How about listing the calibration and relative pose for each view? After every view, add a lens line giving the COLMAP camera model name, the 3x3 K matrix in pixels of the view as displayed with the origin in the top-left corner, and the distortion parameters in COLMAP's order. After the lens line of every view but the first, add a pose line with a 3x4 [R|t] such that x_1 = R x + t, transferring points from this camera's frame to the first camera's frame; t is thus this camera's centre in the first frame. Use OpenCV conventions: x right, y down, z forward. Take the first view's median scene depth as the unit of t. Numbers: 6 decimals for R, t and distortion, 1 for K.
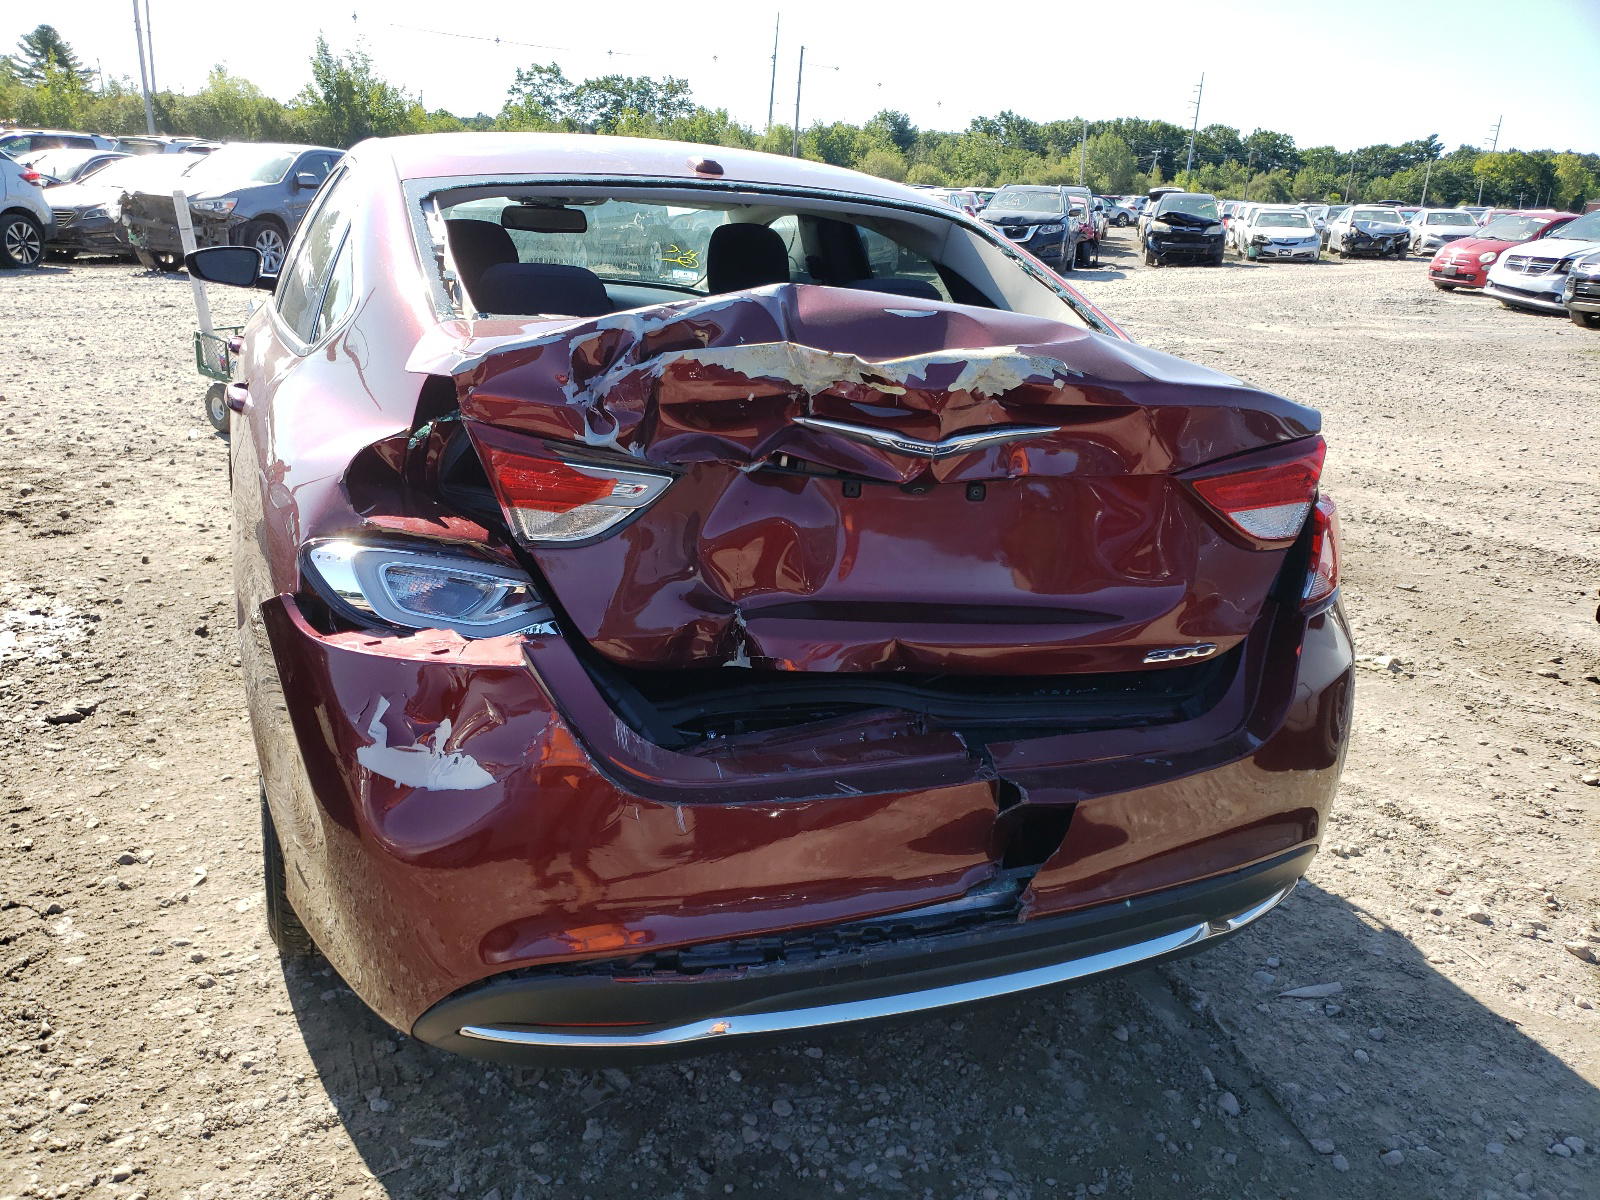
lens RADIAL K [[1170.0, 0, 800.0], [0, 1170.0, 600.0], [0, 0, 1]] dist [-0.006311, 0.031834]
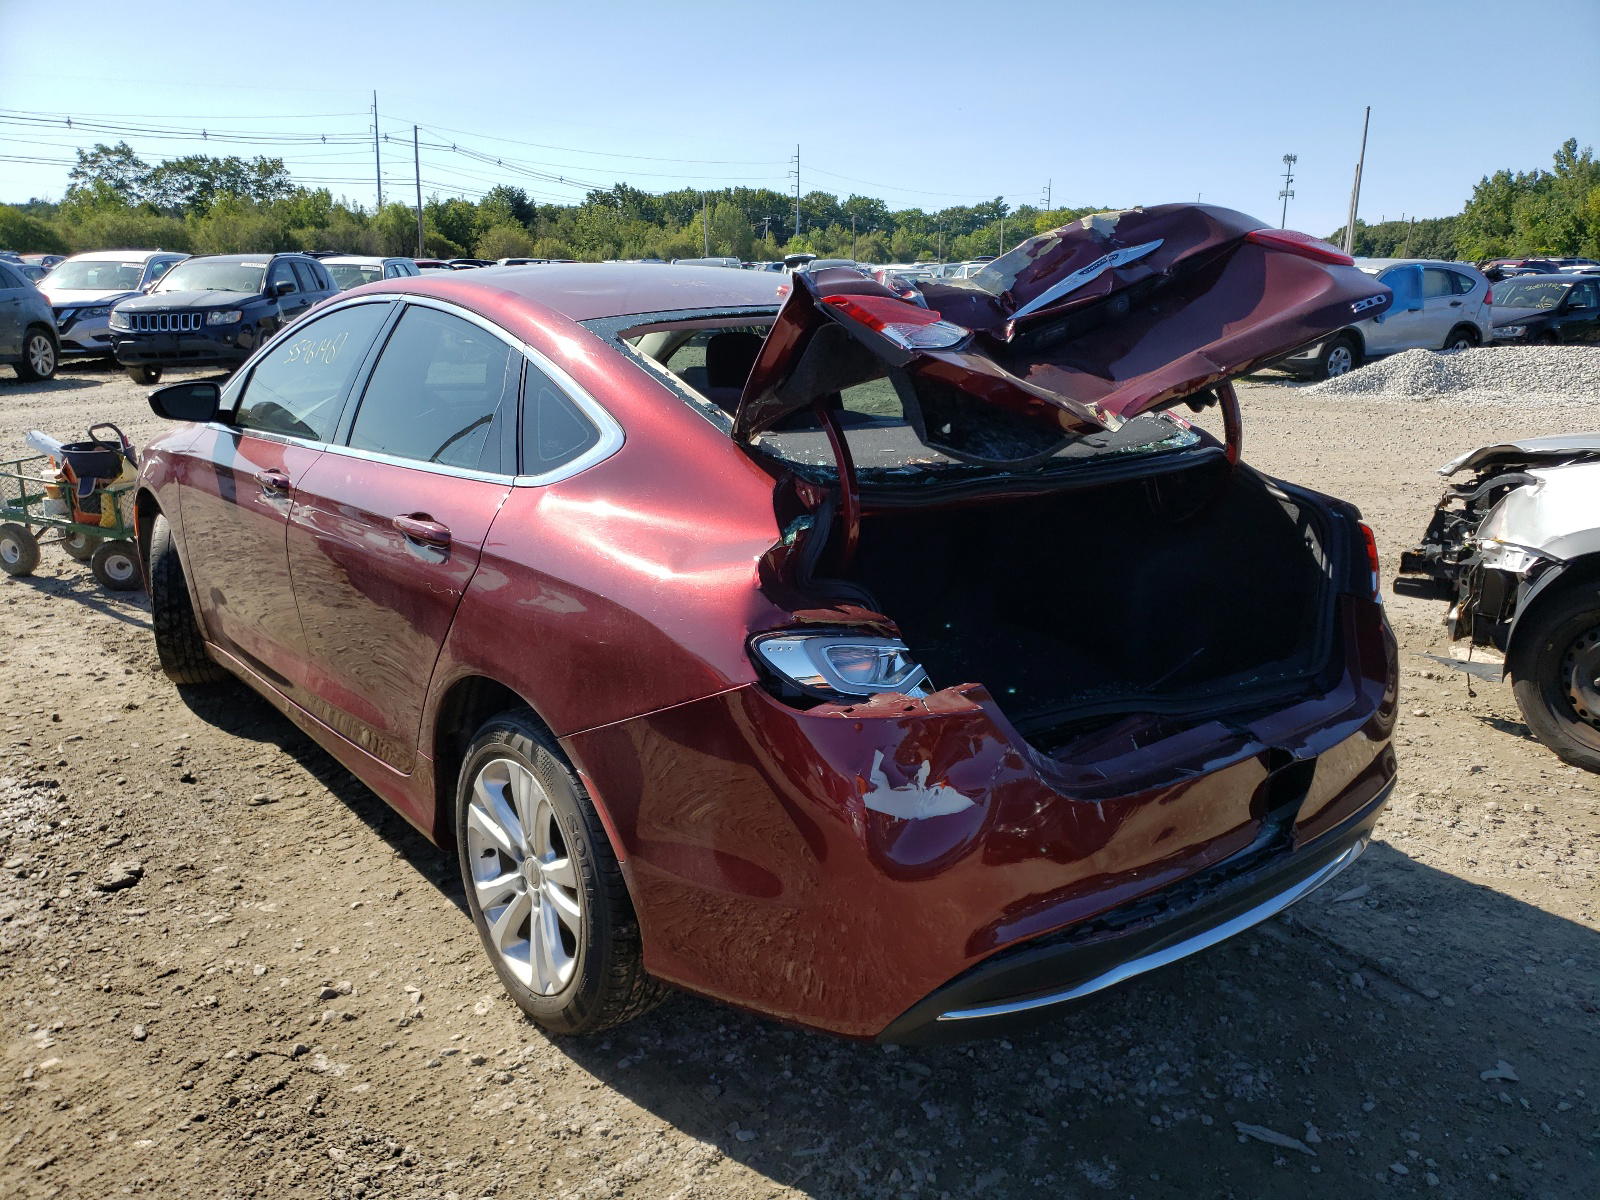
lens RADIAL K [[1170.0, 0, 800.0], [0, 1170.0, 600.0], [0, 0, 1]] dist [-0.006311, 0.031834]
pose [[0.954261, -0.119168, 0.274199, -0.540917], [0.134363, 0.990232, -0.037249, -0.028835], [-0.267082, 0.072388, 0.960951, -0.129650]]
